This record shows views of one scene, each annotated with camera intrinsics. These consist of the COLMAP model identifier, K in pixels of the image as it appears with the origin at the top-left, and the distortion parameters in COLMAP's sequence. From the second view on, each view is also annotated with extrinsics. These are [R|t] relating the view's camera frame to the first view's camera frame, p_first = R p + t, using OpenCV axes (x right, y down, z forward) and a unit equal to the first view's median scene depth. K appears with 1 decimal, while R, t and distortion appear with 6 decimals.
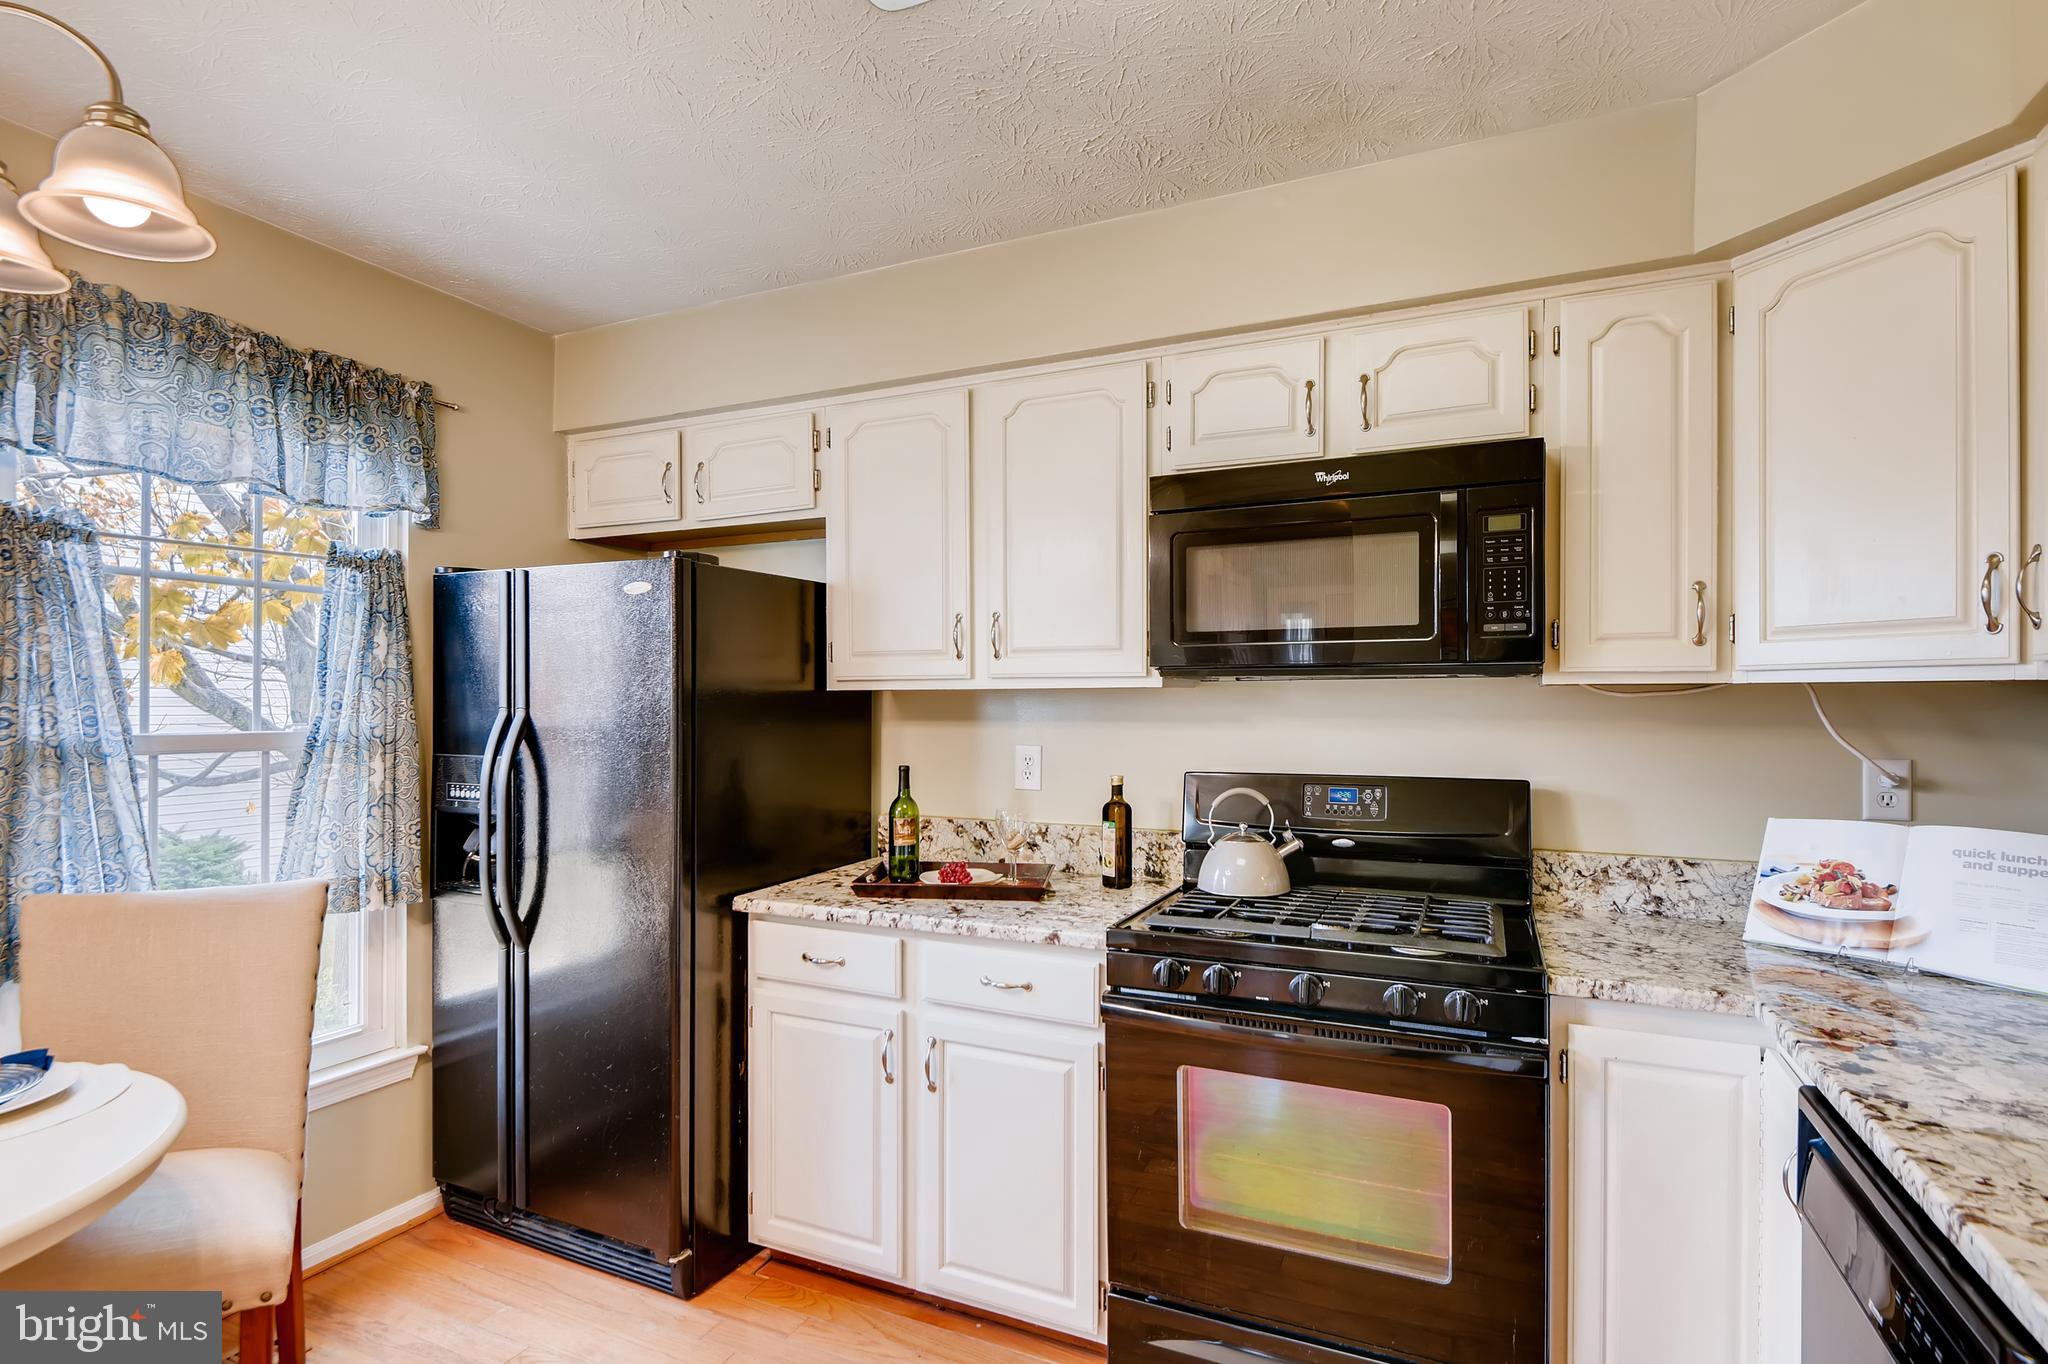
lens RADIAL K [[1018.5, 0, 1017.6], [0, 1018.5, 699.9], [0, 0, 1]] dist [0.023284, -0.019175]
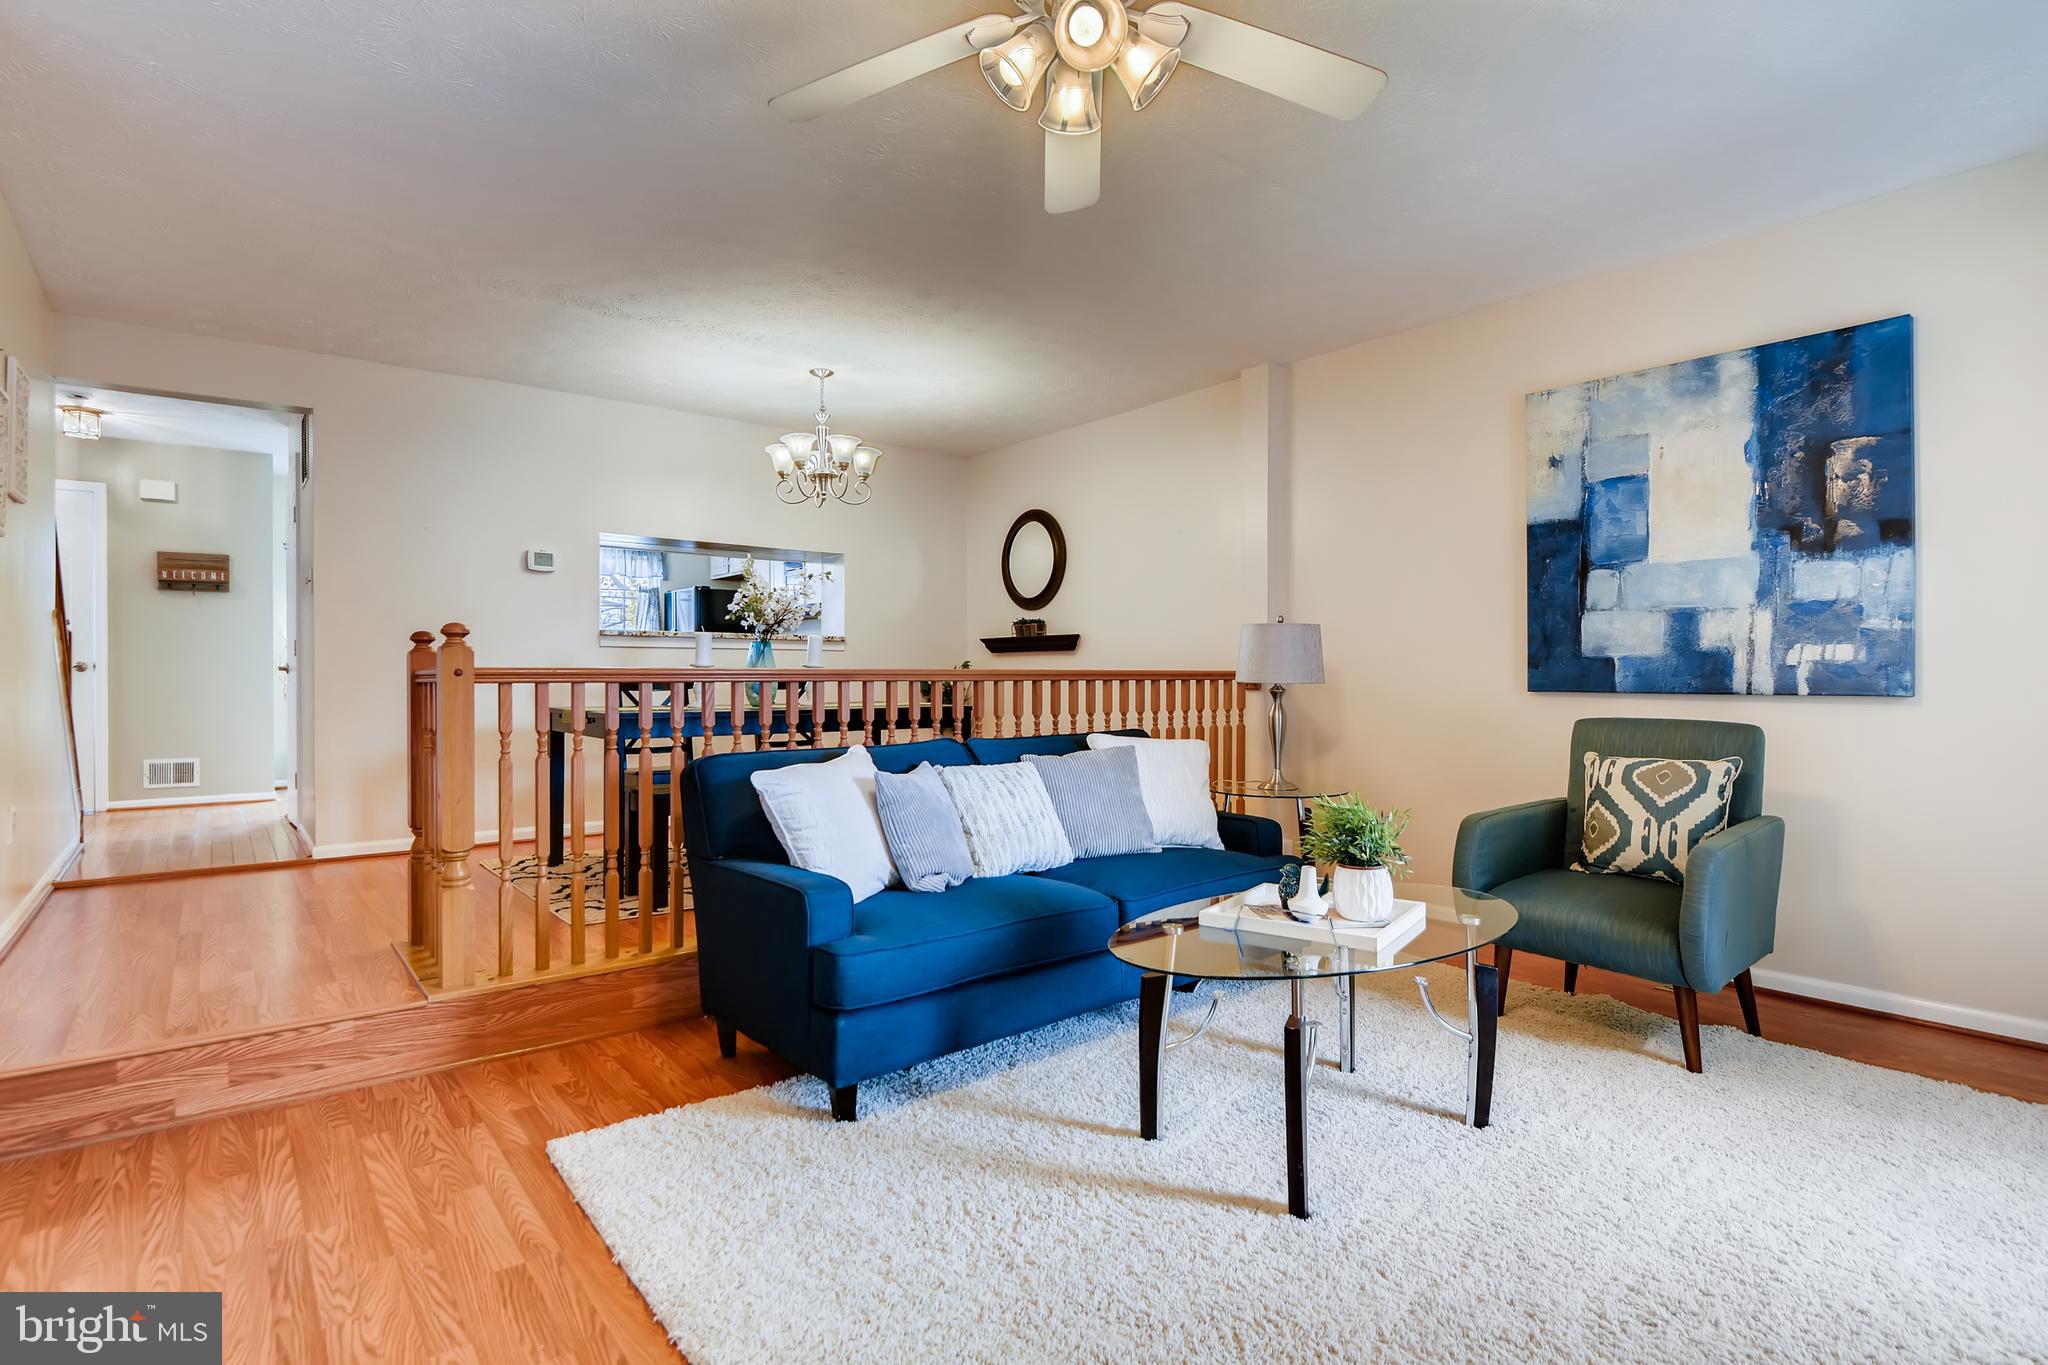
lens RADIAL K [[1022.3, 0, 1024.0], [0, 1022.3, 682.5], [0, 0, 1]] dist [-0.002300, -0.000129]
pose [[0.891765, 0.002071, -0.452494, 2.562110], [0.000176, 0.999988, 0.004924, 0.208362], [0.452499, -0.004471, 0.891754, -1.934174]]
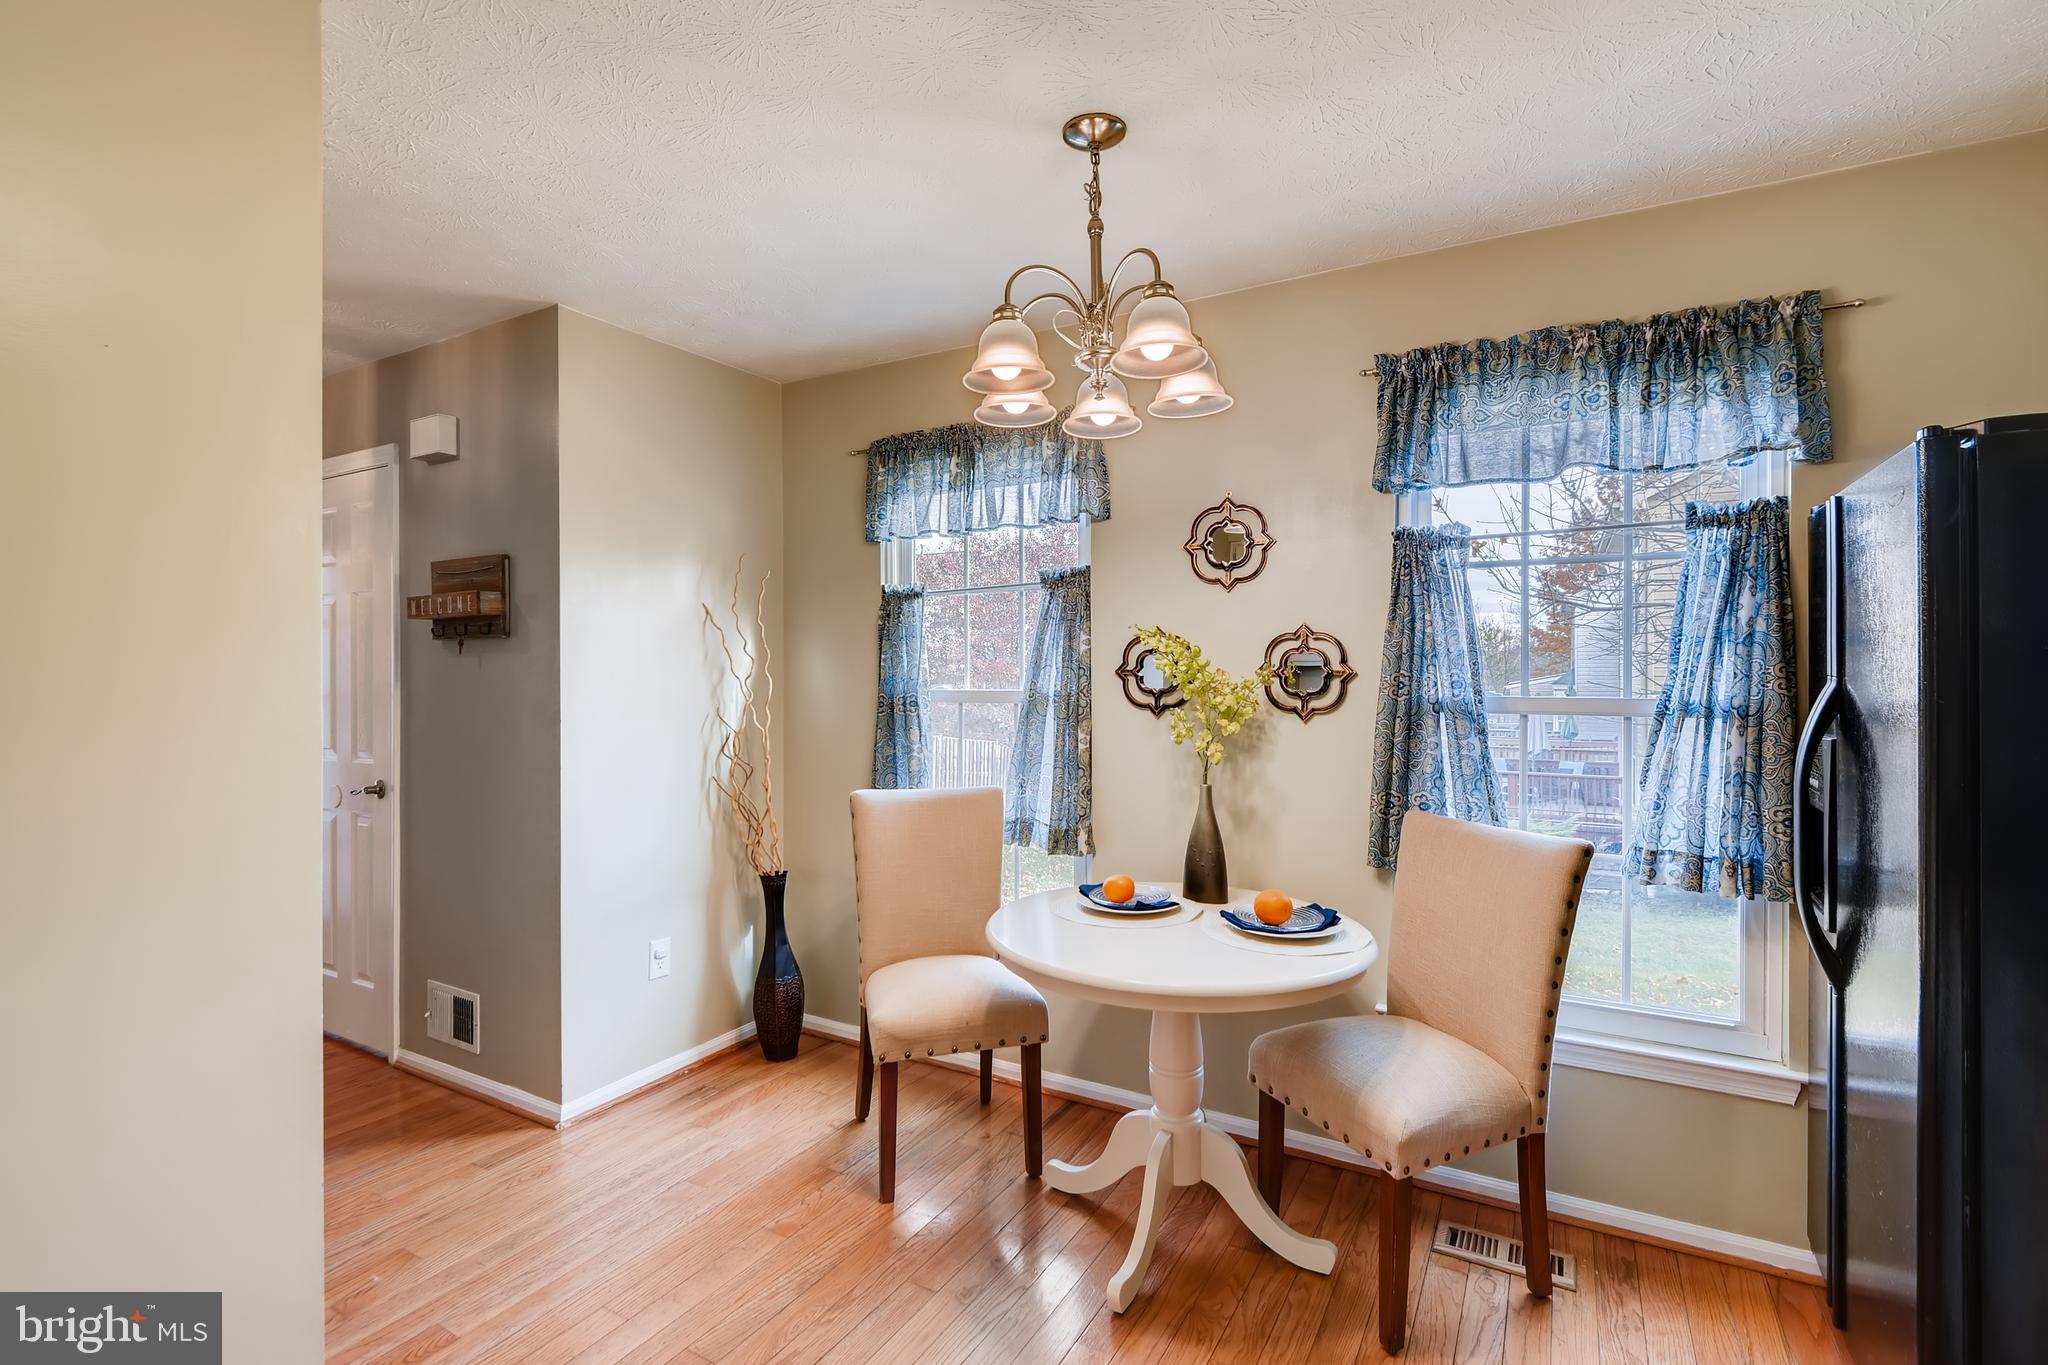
lens RADIAL K [[956.4, 0, 1025.2], [0, 956.4, 675.2], [0, 0, 1]] dist [0.026018, -0.018954]
pose [[-0.090718, 0.000097, -0.995877, 0.311075], [0.000731, 1.000000, 0.000031, 0.007300], [0.995876, -0.000725, -0.090718, 0.492774]]
